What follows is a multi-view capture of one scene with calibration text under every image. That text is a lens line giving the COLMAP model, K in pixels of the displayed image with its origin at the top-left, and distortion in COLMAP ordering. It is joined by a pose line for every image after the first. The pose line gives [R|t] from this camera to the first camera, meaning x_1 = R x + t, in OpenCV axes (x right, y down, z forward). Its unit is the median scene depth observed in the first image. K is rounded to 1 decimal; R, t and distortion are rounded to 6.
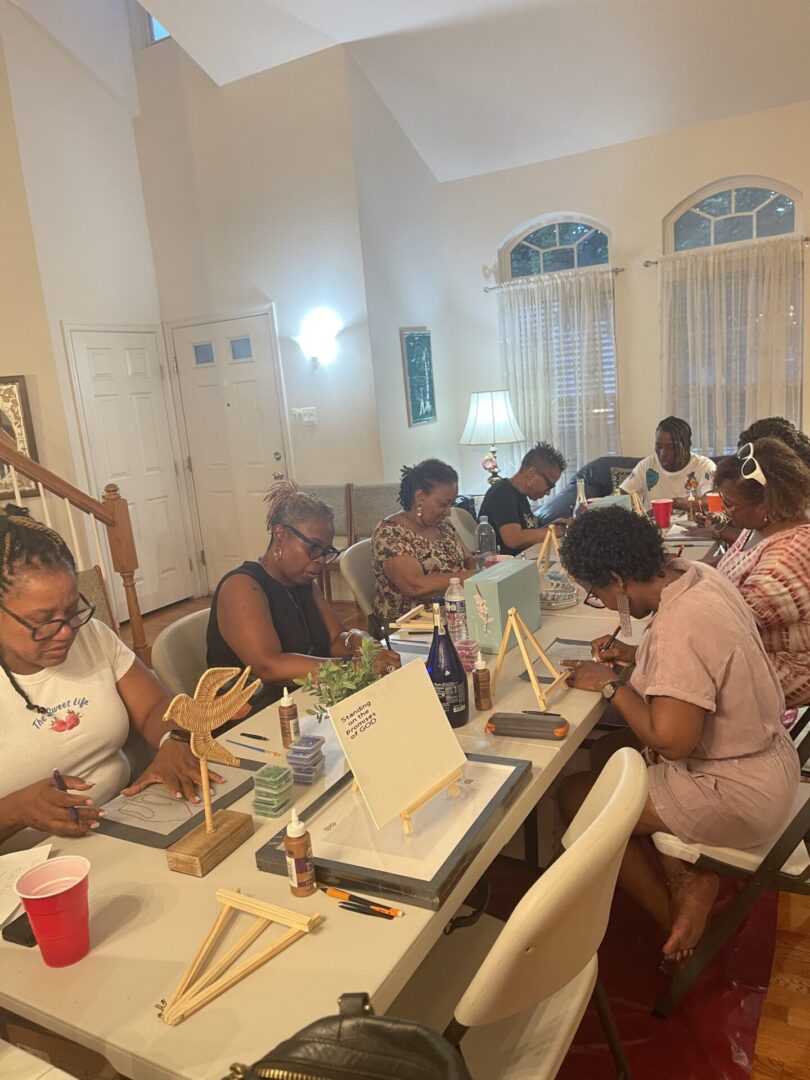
lens RADIAL K [[826.2, 0, 402.6], [0, 826.2, 572.6], [0, 0, 1]] dist [0.151997, -0.194589]
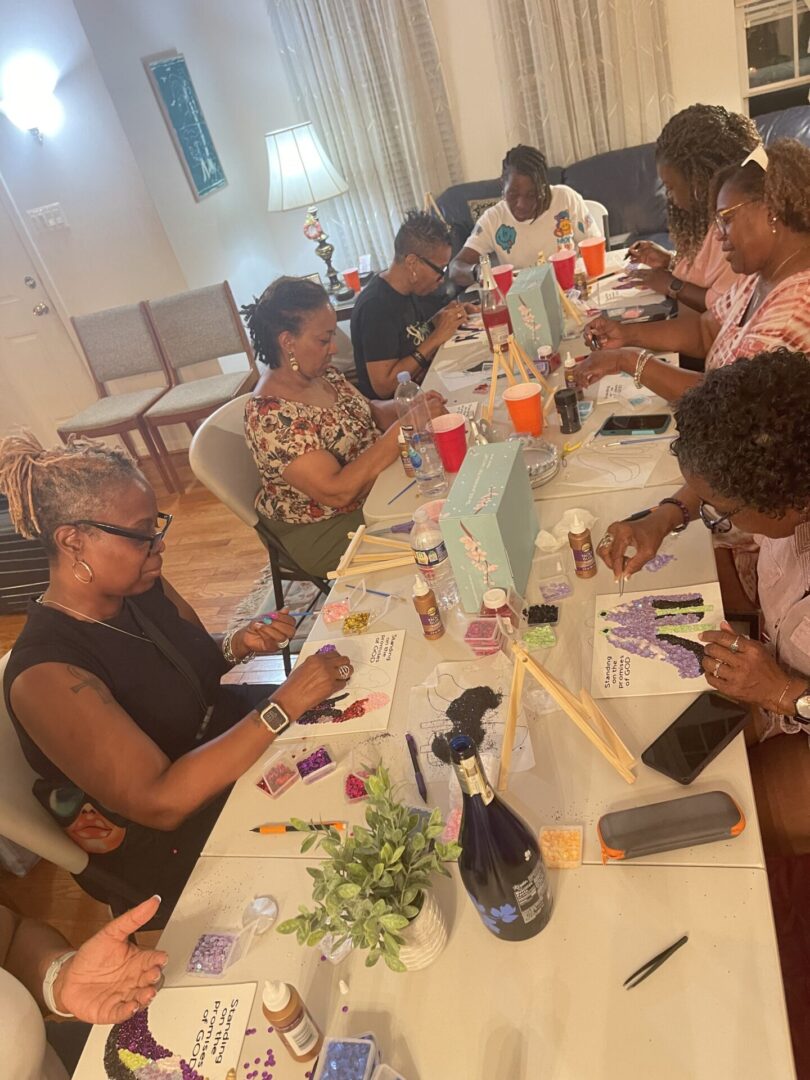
lens RADIAL K [[826.2, 0, 402.6], [0, 826.2, 572.6], [0, 0, 1]] dist [0.151997, -0.194589]
pose [[0.945177, -0.290737, 0.148704, -0.026768], [0.235760, 0.922606, 0.305313, -0.058124], [-0.225961, -0.253516, 0.940570, 0.162215]]
